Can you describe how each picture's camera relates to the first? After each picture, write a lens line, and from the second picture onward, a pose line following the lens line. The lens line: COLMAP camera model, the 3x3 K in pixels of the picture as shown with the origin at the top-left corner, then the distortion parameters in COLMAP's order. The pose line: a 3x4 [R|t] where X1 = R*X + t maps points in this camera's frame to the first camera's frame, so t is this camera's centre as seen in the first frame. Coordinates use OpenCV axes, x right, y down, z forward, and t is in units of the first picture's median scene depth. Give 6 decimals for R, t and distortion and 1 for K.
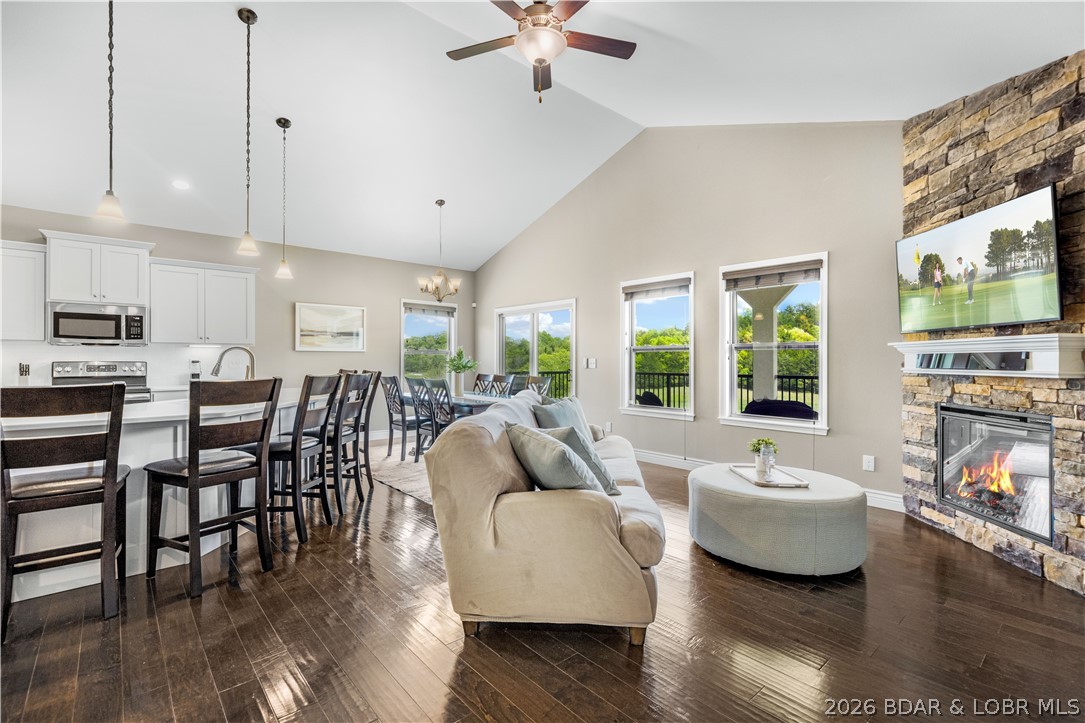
lens RADIAL K [[487.9, 0, 537.4], [0, 487.9, 356.6], [0, 0, 1]] dist [0.006759, -0.001747]
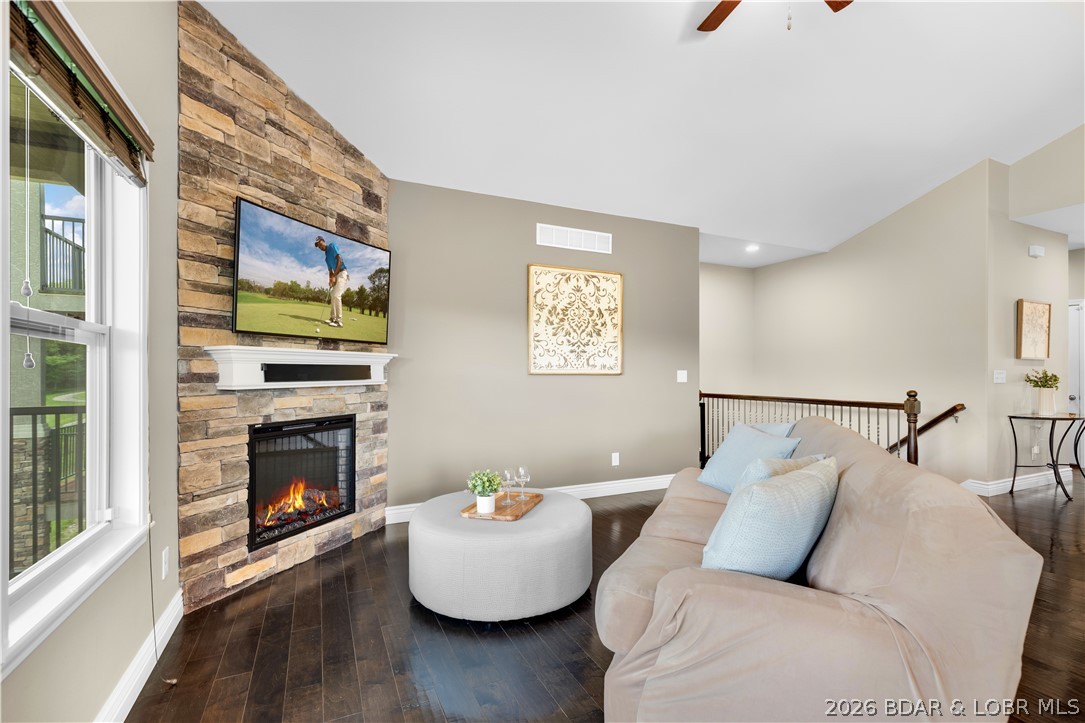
lens RADIAL K [[487.9, 0, 544.5], [0, 487.9, 369.0], [0, 0, 1]] dist [0.006759, -0.001747]
pose [[-0.961729, -0.000212, 0.274003, 0.106187], [-0.003514, 0.999927, -0.011560, 0.007489], [-0.273980, -0.012081, -0.961659, 1.178261]]
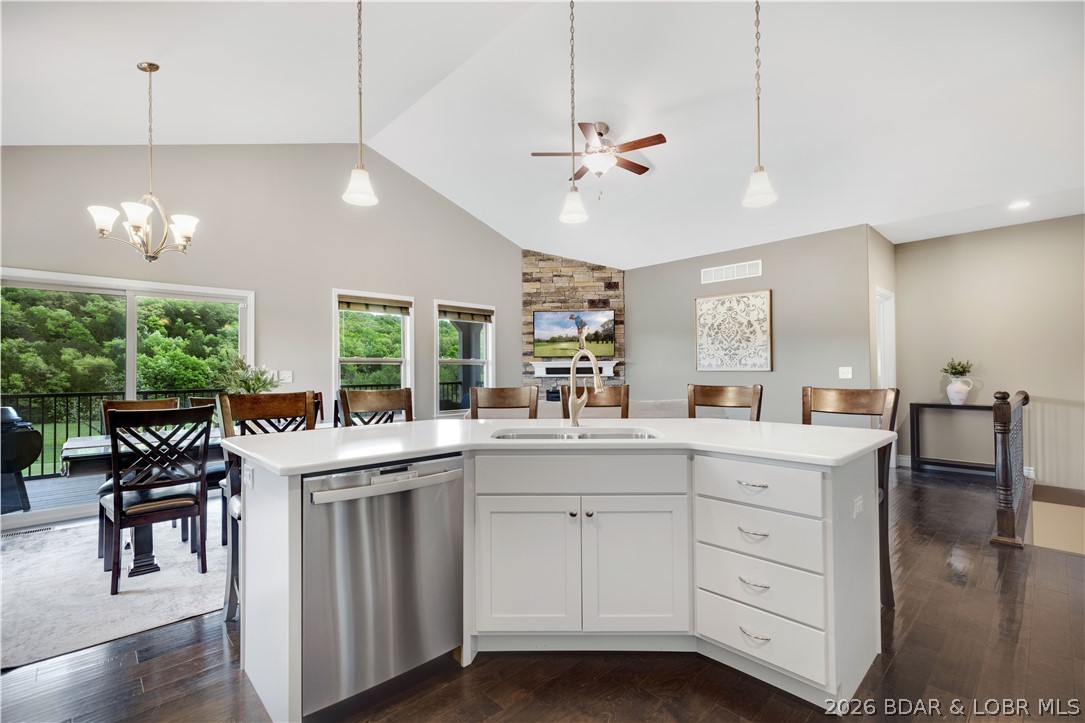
lens RADIAL K [[487.9, 0, 547.8], [0, 487.9, 362.3], [0, 0, 1]] dist [0.006759, -0.001747]
pose [[-0.047213, 0.017191, 0.998737, -0.965421], [-0.000448, 0.999851, -0.017231, 0.005571], [-0.998885, -0.001261, -0.047199, 0.796207]]
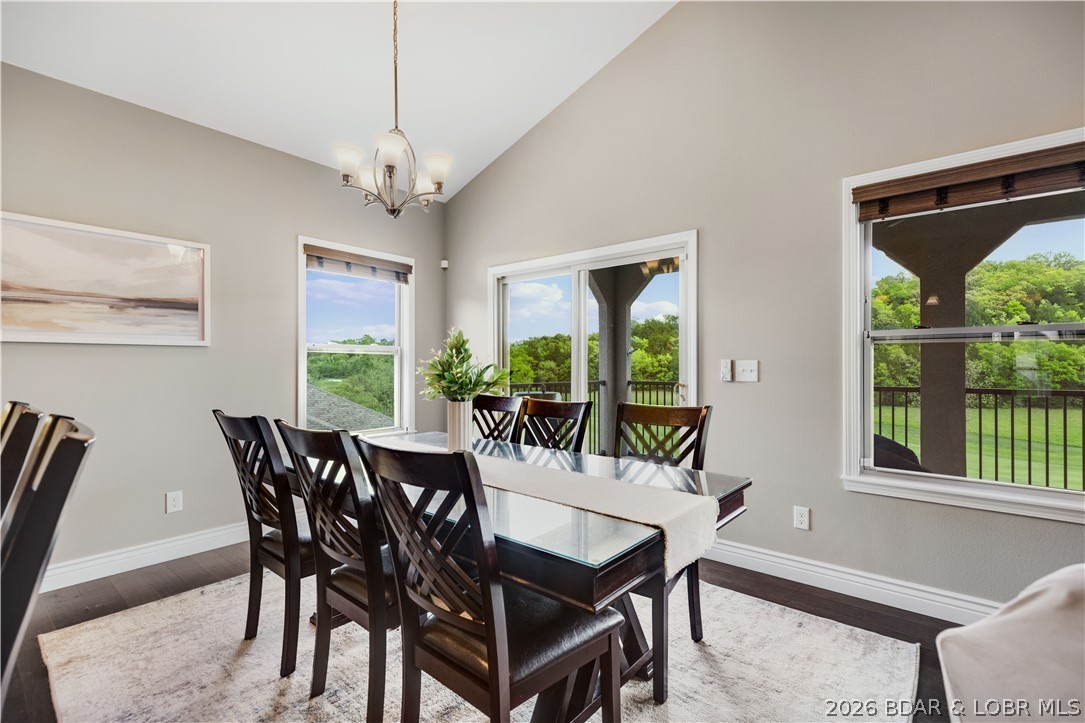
lens RADIAL K [[487.9, 0, 547.0], [0, 487.9, 363.2], [0, 0, 1]] dist [0.006759, -0.001747]
pose [[0.985888, -0.002403, 0.167390, -0.192528], [0.001616, 0.999987, 0.004837, 0.005528], [-0.167399, -0.004498, 0.985879, 0.782541]]
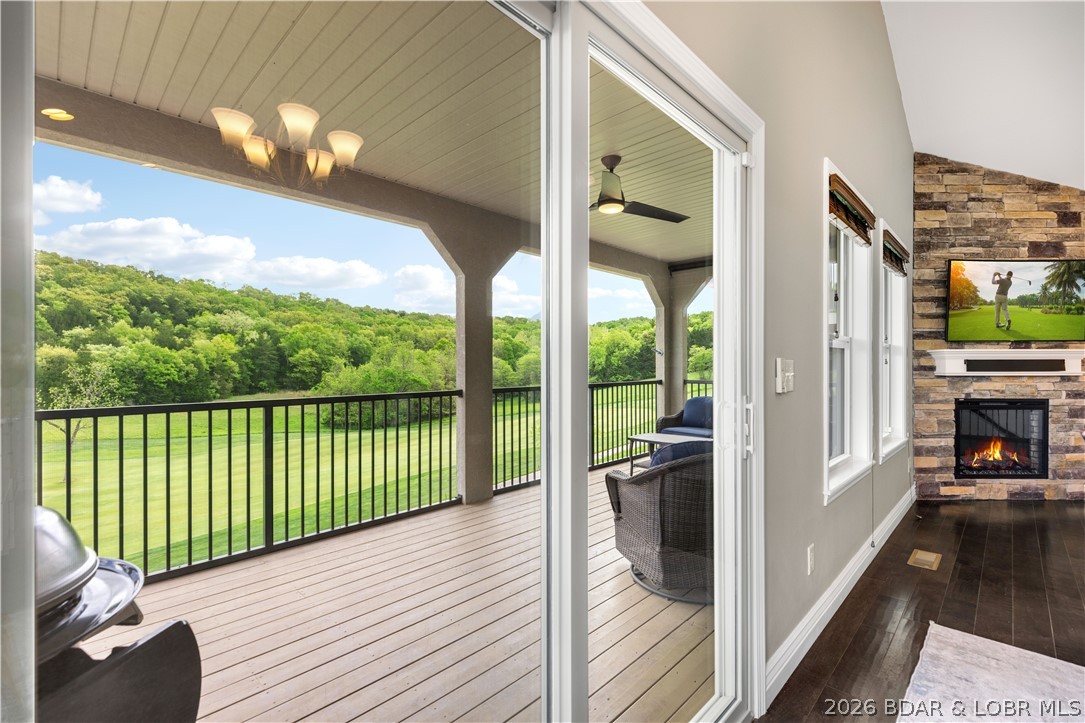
lens RADIAL K [[487.9, 0, 549.5], [0, 487.9, 369.1], [0, 0, 1]] dist [0.006759, -0.001747]
pose [[-0.095538, -0.007997, 0.995394, -0.233674], [-0.006672, 0.999950, 0.007393, 0.011434], [-0.995403, -0.005935, -0.095586, 1.554900]]
